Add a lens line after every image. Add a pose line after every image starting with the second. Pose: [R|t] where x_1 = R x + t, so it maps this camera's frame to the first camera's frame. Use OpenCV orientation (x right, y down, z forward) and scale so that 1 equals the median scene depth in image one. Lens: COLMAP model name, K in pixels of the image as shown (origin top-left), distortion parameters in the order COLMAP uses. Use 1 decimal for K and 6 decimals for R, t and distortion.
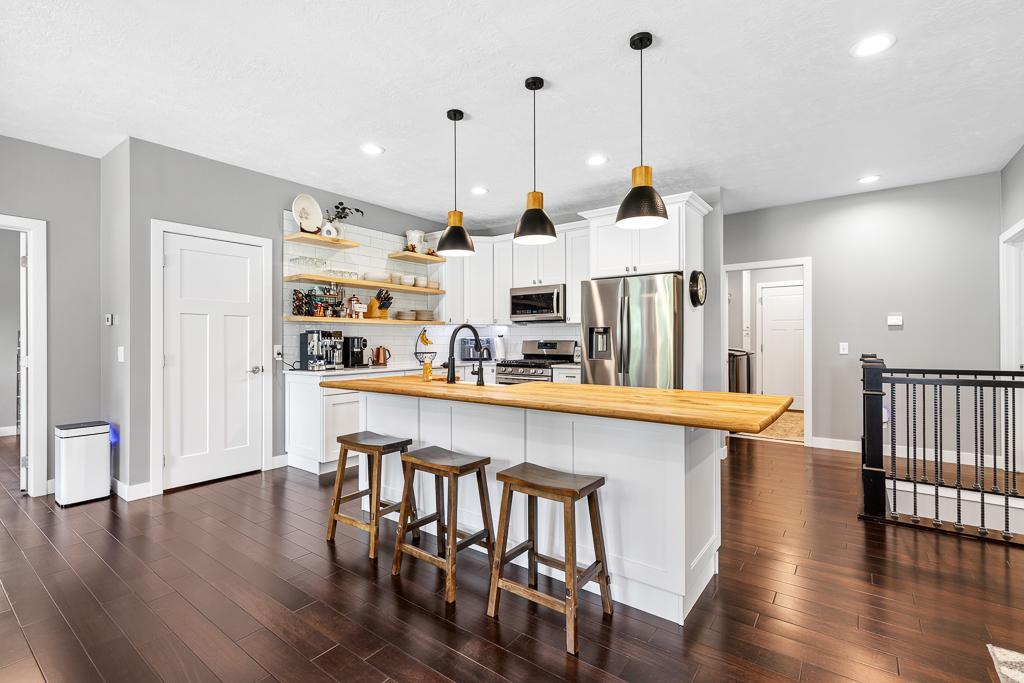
lens RADIAL K [[464.4, 0, 512.2], [0, 464.4, 342.2], [0, 0, 1]] dist [0.002759, -0.001462]
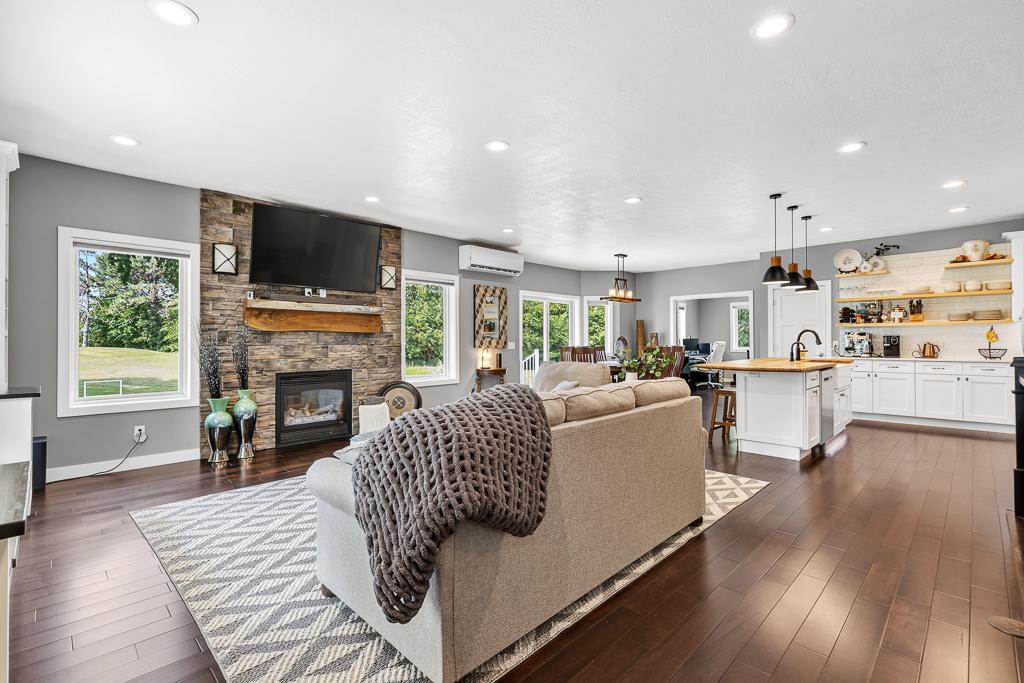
lens RADIAL K [[464.4, 0, 498.6], [0, 464.4, 337.8], [0, 0, 1]] dist [0.002759, -0.001462]
pose [[-0.159053, -0.001547, -0.987269, 1.261839], [0.000612, 0.999998, -0.001665, -0.003495], [0.987270, -0.000869, -0.159051, 0.041912]]
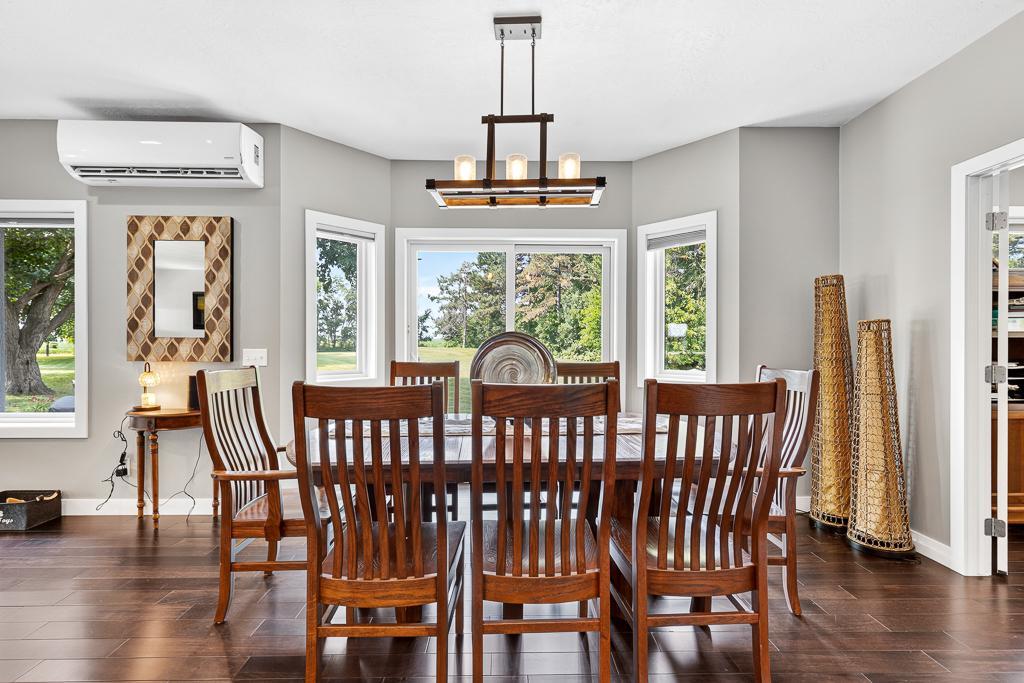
lens RADIAL K [[464.4, 0, 511.4], [0, 464.4, 344.3], [0, 0, 1]] dist [0.002759, -0.001462]
pose [[-0.796379, 0.005603, -0.604771, -0.268703], [-0.002939, 0.999909, 0.013134, -0.006743], [0.604790, 0.012237, -0.796291, 0.592032]]
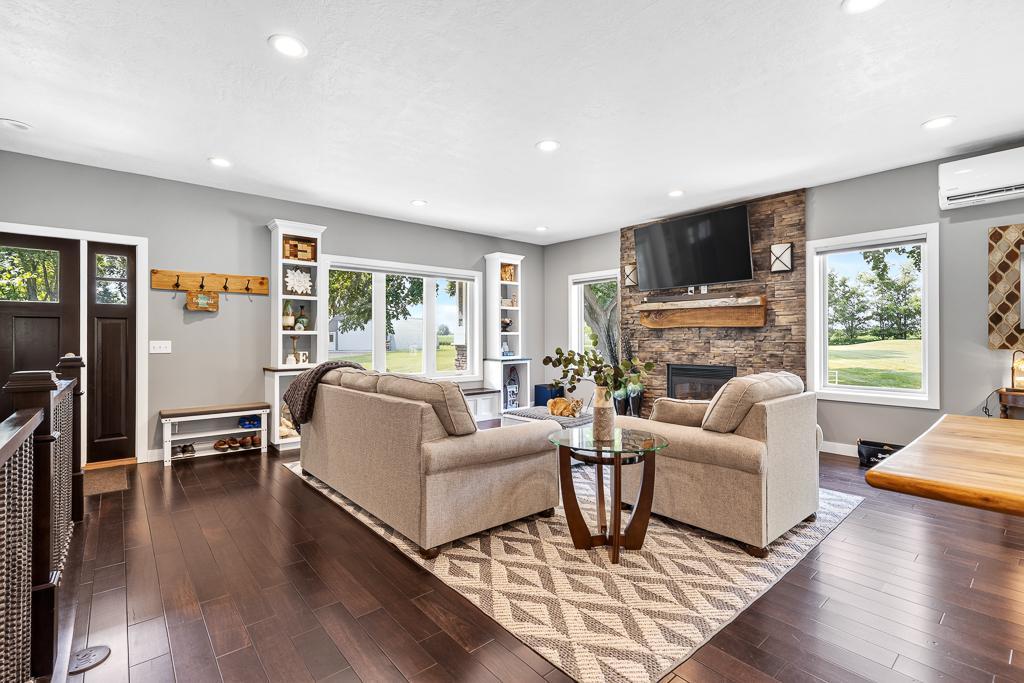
lens RADIAL K [[464.4, 0, 511.9], [0, 464.4, 336.4], [0, 0, 1]] dist [0.002759, -0.001462]
pose [[-0.973412, 0.007954, 0.228925, 0.384014], [0.007556, 0.999968, -0.002617, 0.001814], [-0.228939, -0.000818, -0.973440, 0.693221]]
